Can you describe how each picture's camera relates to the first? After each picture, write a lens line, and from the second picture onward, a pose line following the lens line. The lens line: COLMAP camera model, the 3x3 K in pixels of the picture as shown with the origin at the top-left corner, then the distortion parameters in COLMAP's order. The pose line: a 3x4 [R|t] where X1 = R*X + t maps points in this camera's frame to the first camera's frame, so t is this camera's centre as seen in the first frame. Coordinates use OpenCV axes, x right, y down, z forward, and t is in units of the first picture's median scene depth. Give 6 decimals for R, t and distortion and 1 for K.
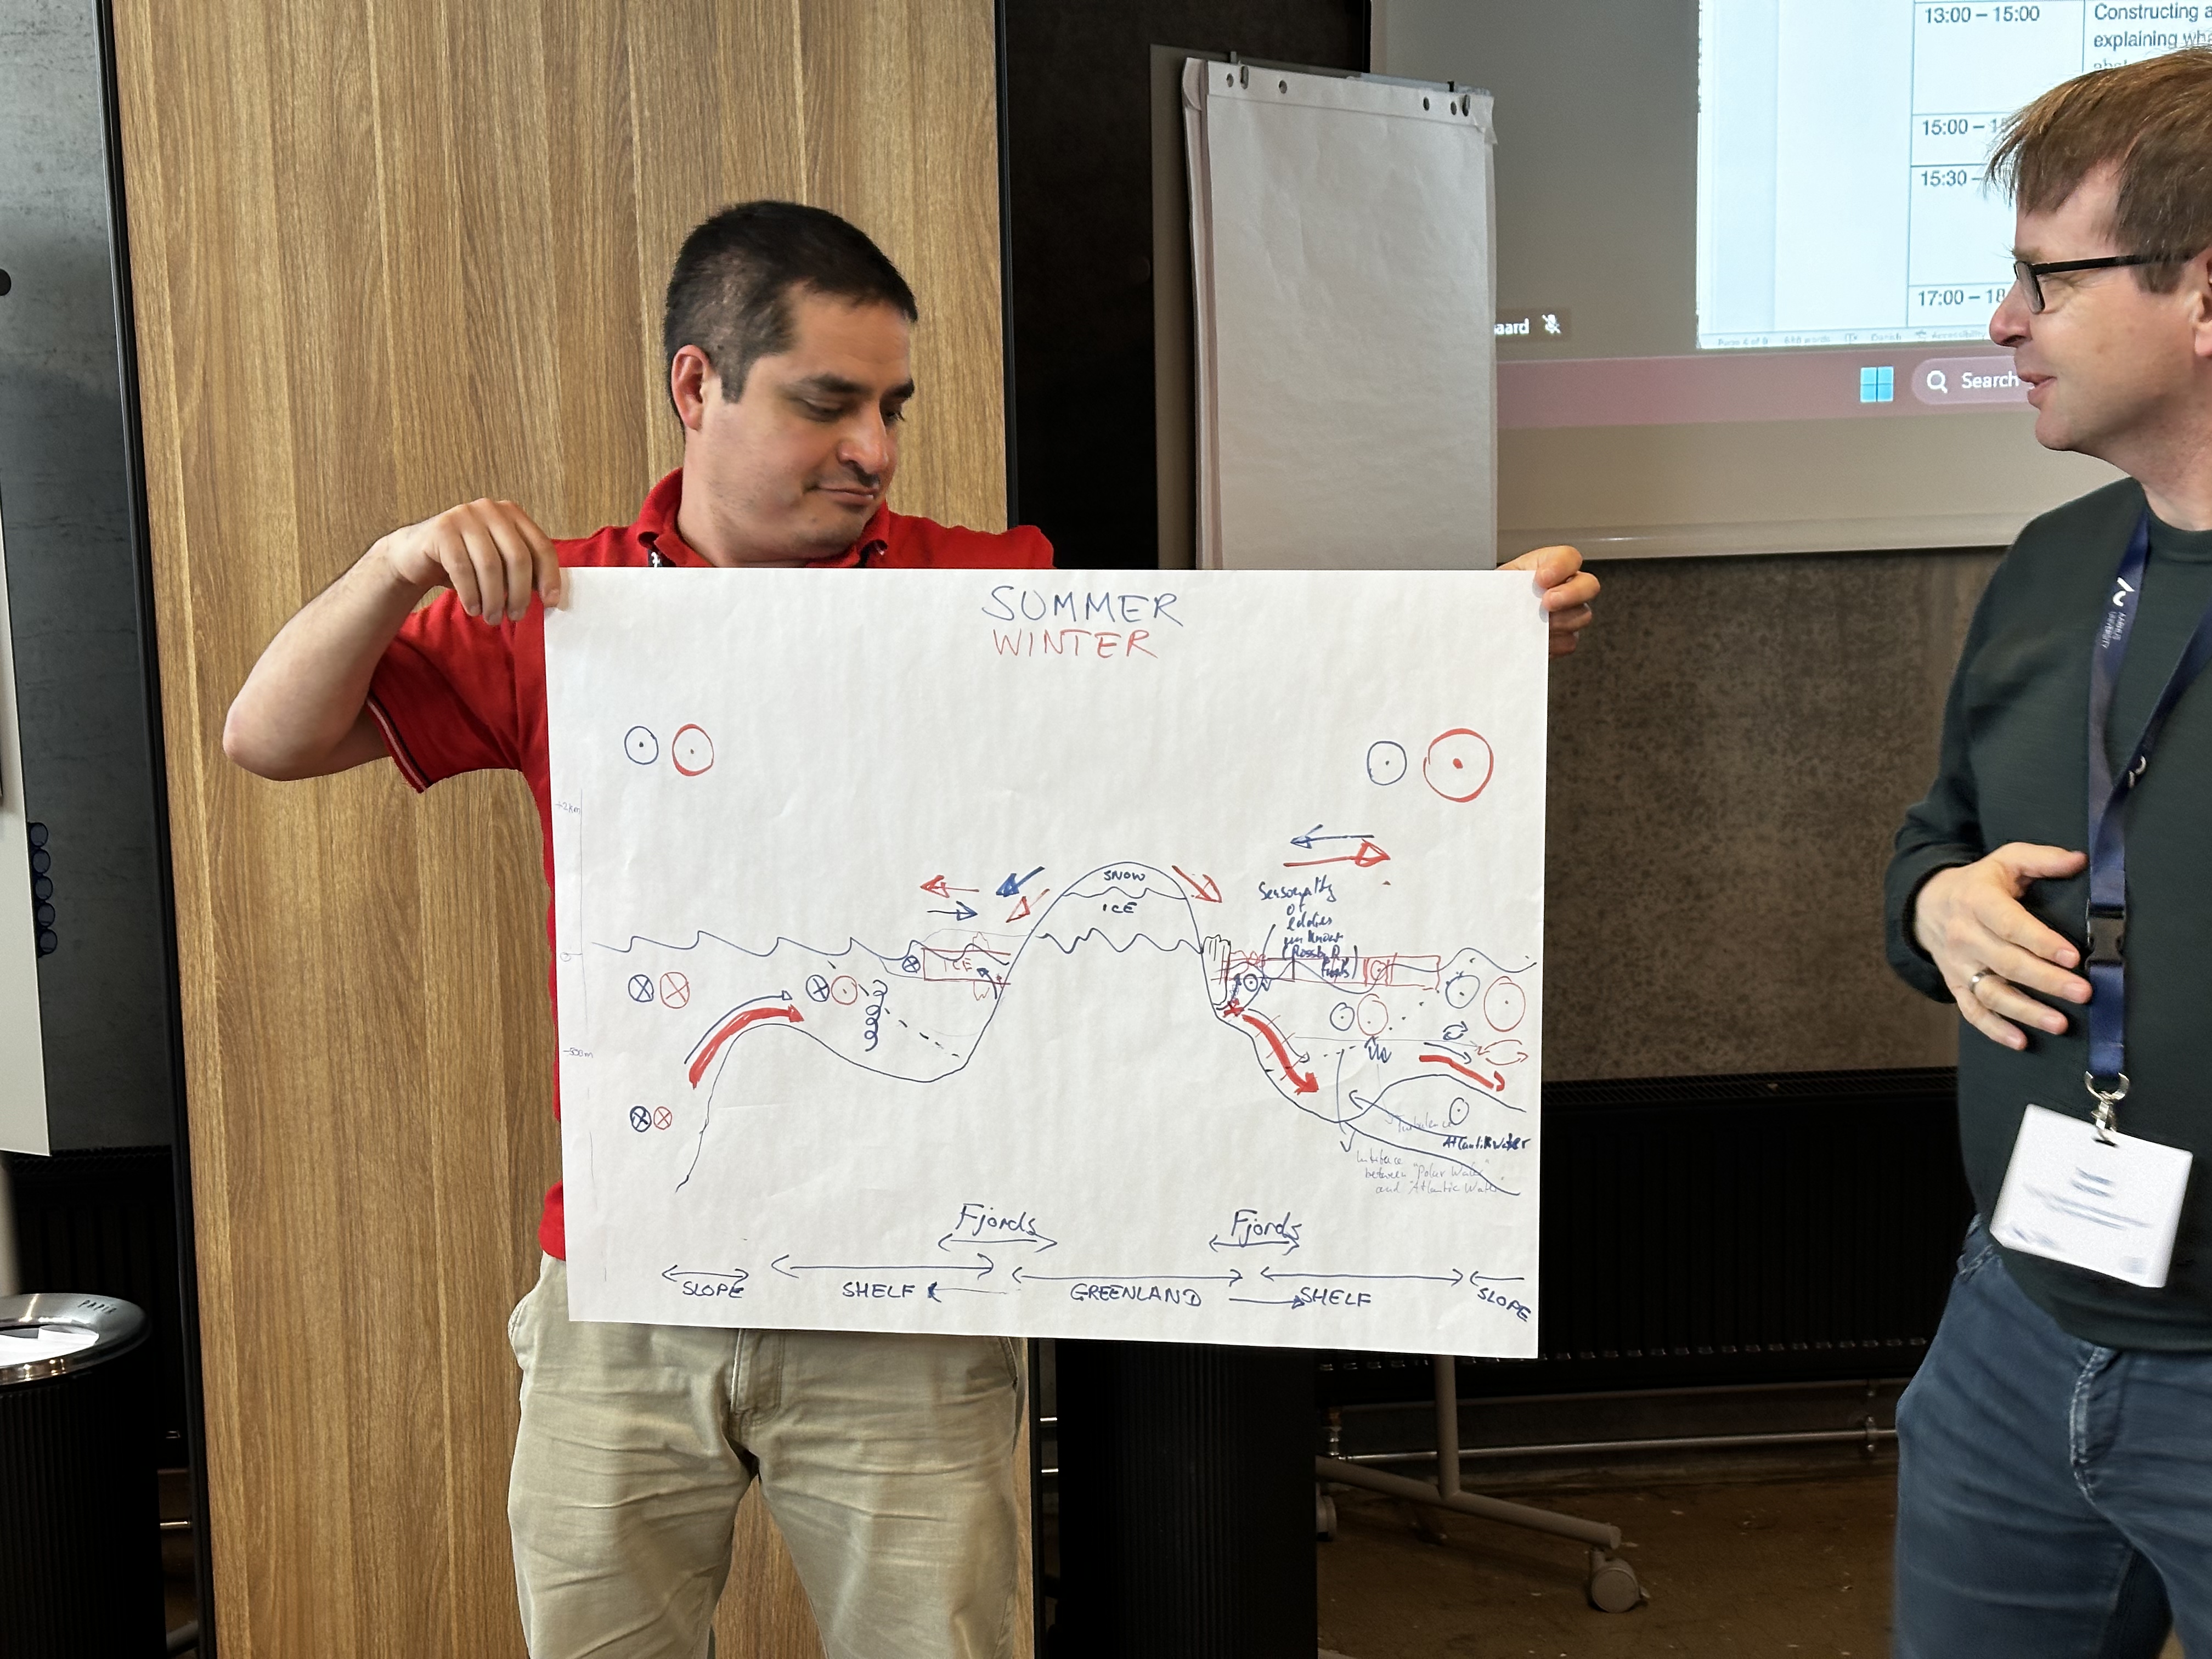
lens RADIAL K [[3016.4, 0, 1104.5], [0, 3016.4, 835.6], [0, 0, 1]] dist [0.141096, 0.000000]
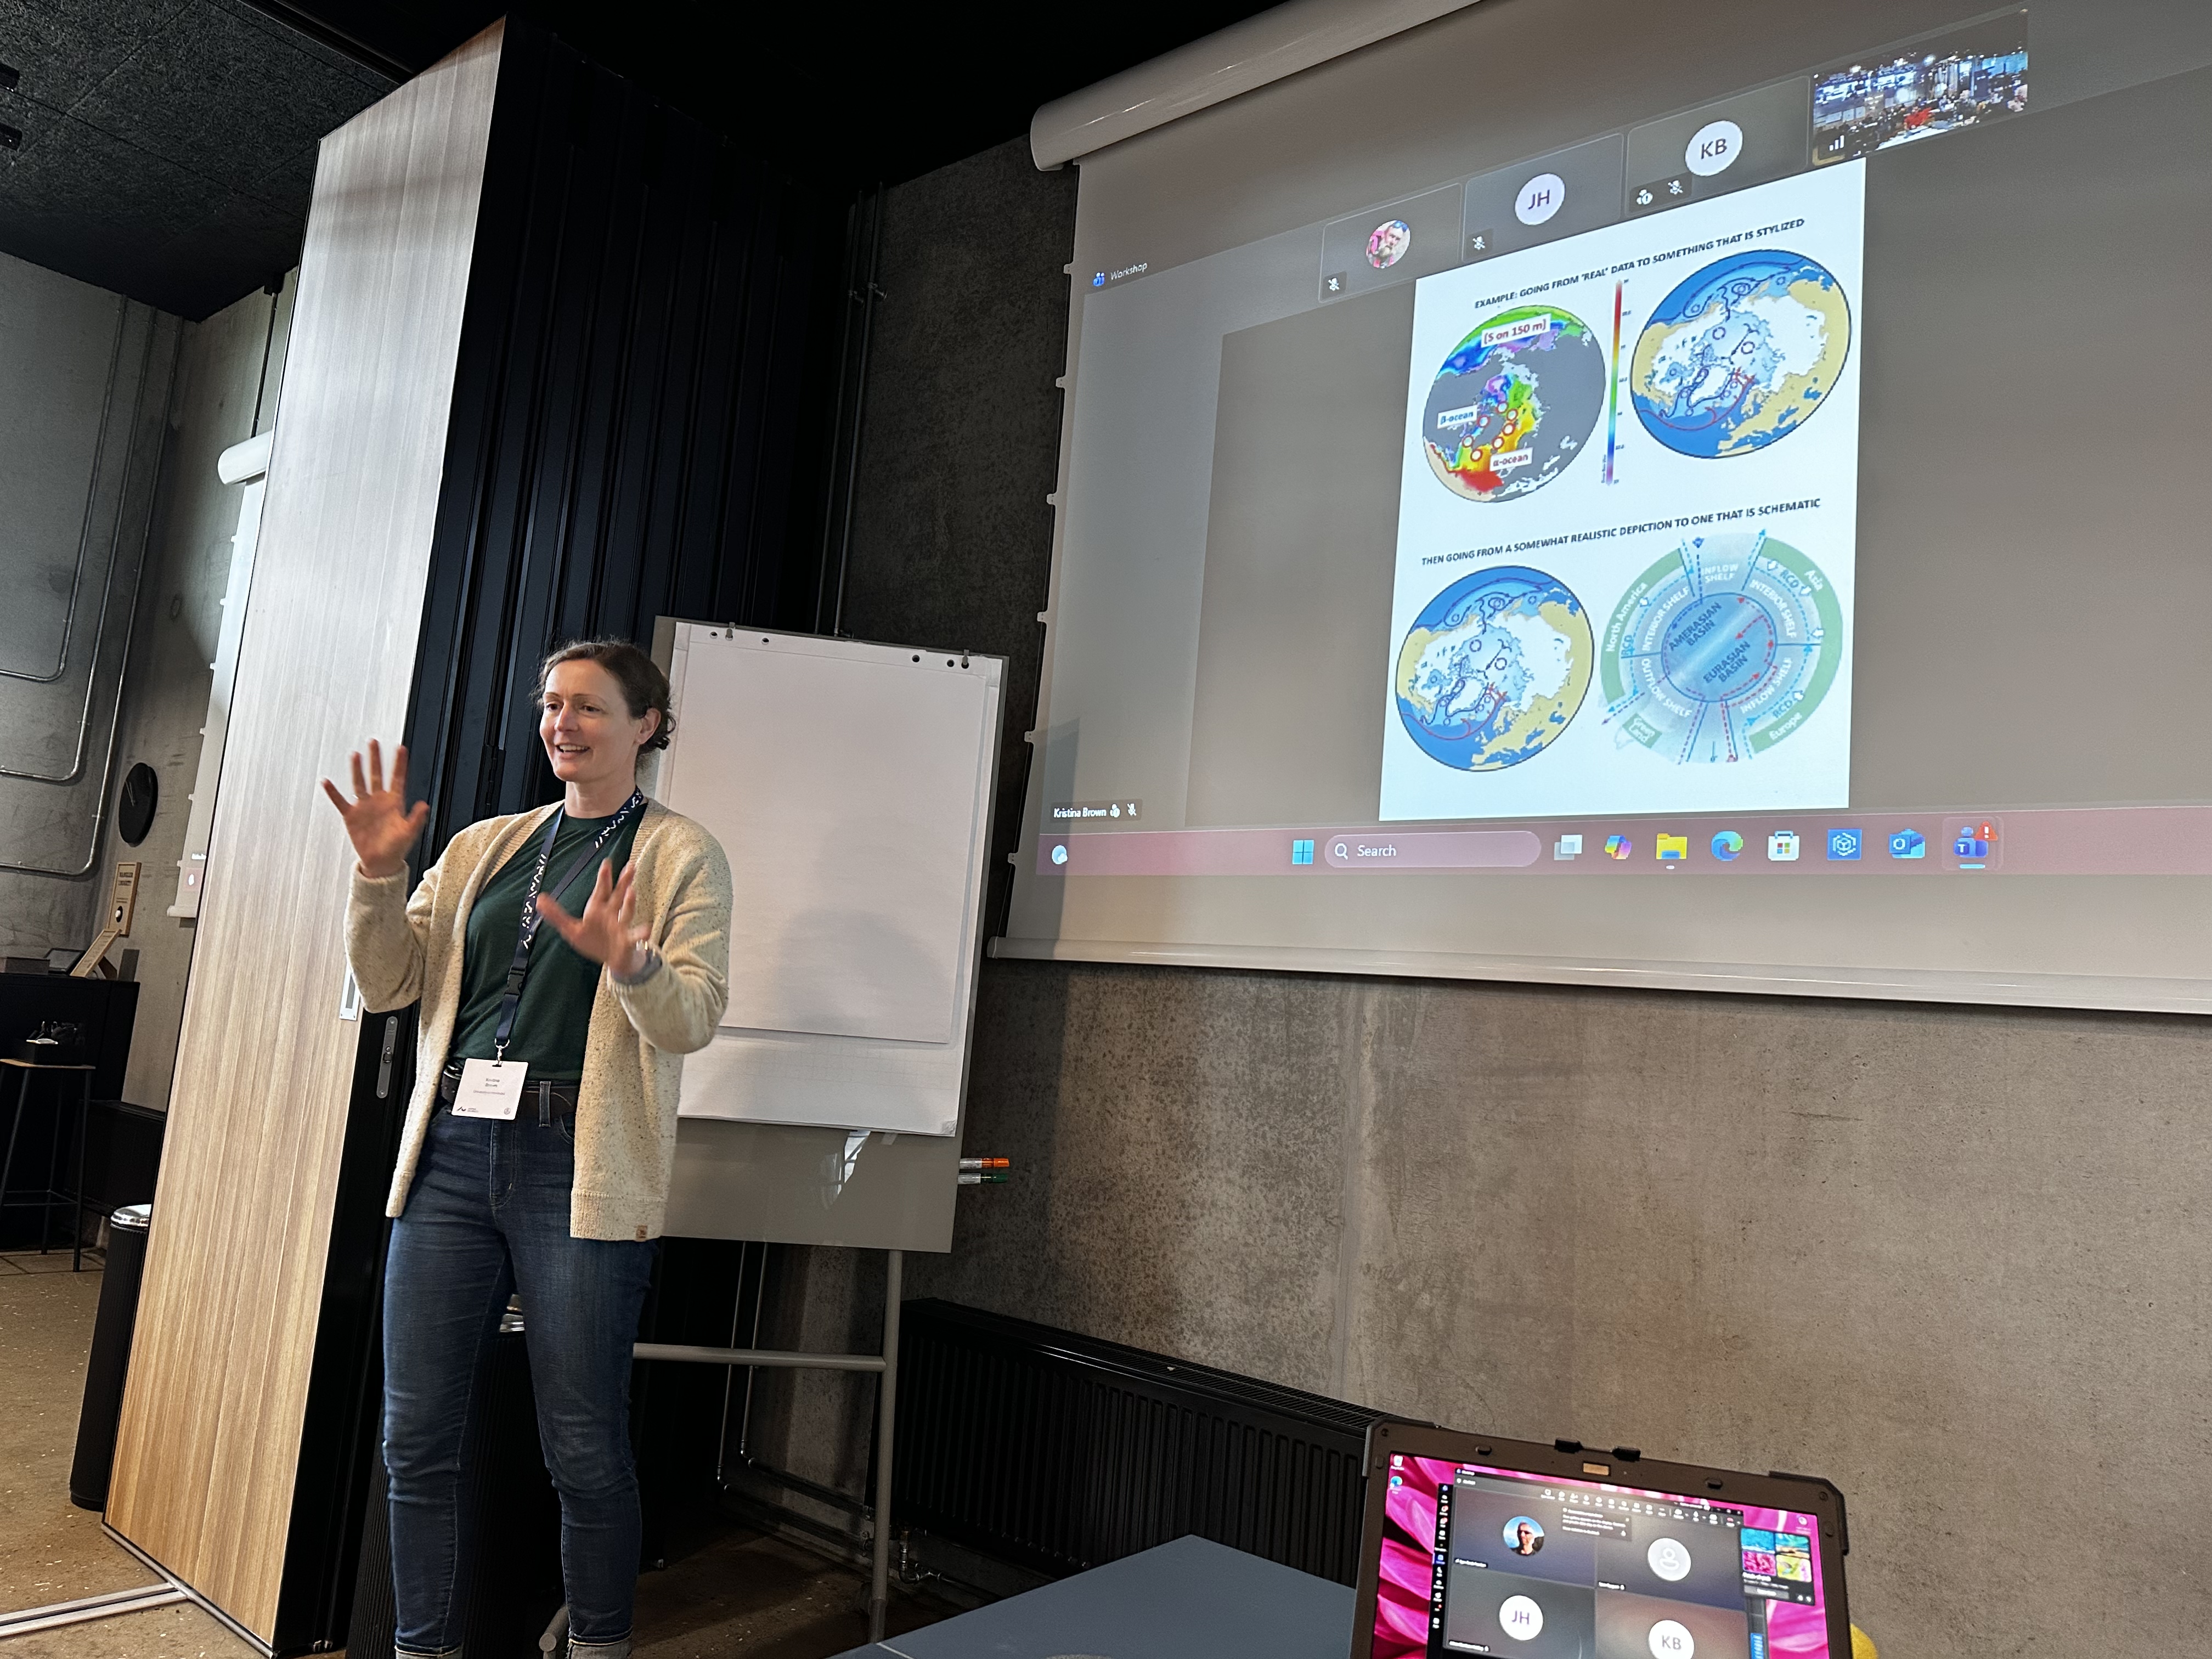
lens RADIAL K [[1570.8, 0, 1106.6], [0, 1570.8, 816.9], [0, 0, 1]] dist [0.092275, 0.000271]
pose [[0.692292, -0.016909, -0.721419, 0.689332], [-0.197331, 0.957184, -0.211799, 0.005391], [0.694113, 0.288985, 0.659314, 0.453654]]
